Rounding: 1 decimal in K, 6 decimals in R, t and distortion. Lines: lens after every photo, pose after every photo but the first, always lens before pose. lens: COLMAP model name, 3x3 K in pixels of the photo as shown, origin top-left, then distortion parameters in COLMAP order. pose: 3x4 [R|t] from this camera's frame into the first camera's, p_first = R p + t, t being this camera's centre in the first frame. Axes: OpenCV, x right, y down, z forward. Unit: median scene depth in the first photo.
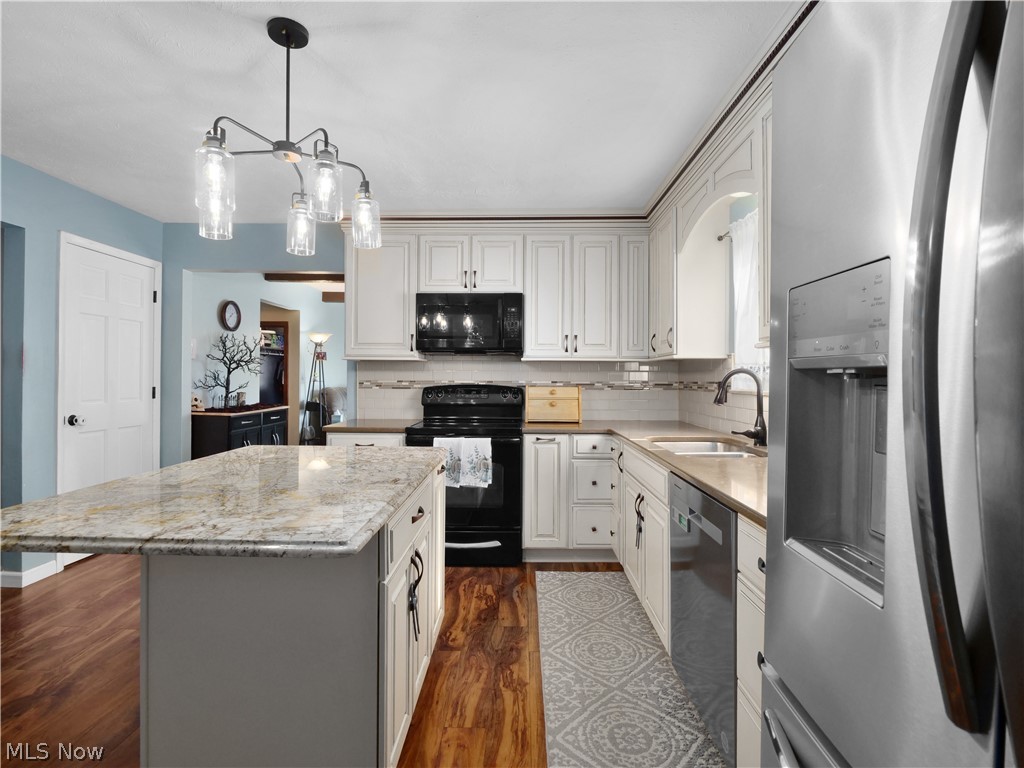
lens RADIAL K [[511.2, 0, 514.9], [0, 511.2, 377.4], [0, 0, 1]] dist [-0.009199, -0.000367]
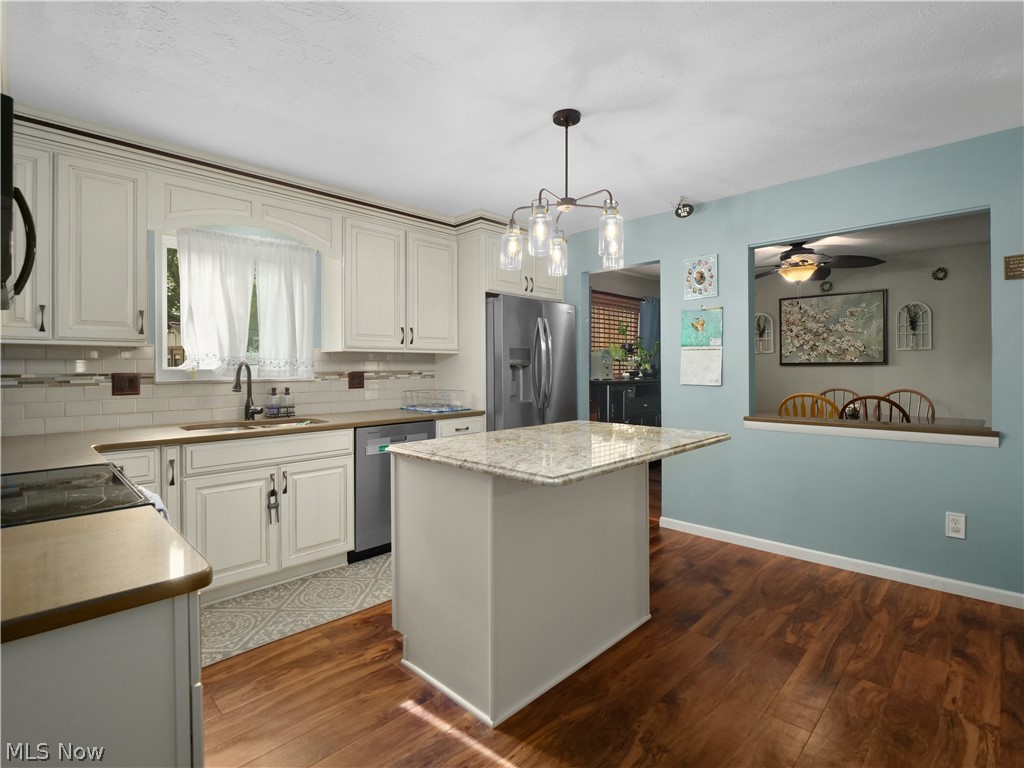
lens RADIAL K [[511.2, 0, 508.9], [0, 511.2, 373.6], [0, 0, 1]] dist [-0.009199, -0.000367]
pose [[-0.724588, -0.008537, 0.689129, -0.876615], [-0.000845, 0.999934, 0.011499, -0.002562], [-0.689181, 0.007749, -0.724547, 1.436786]]
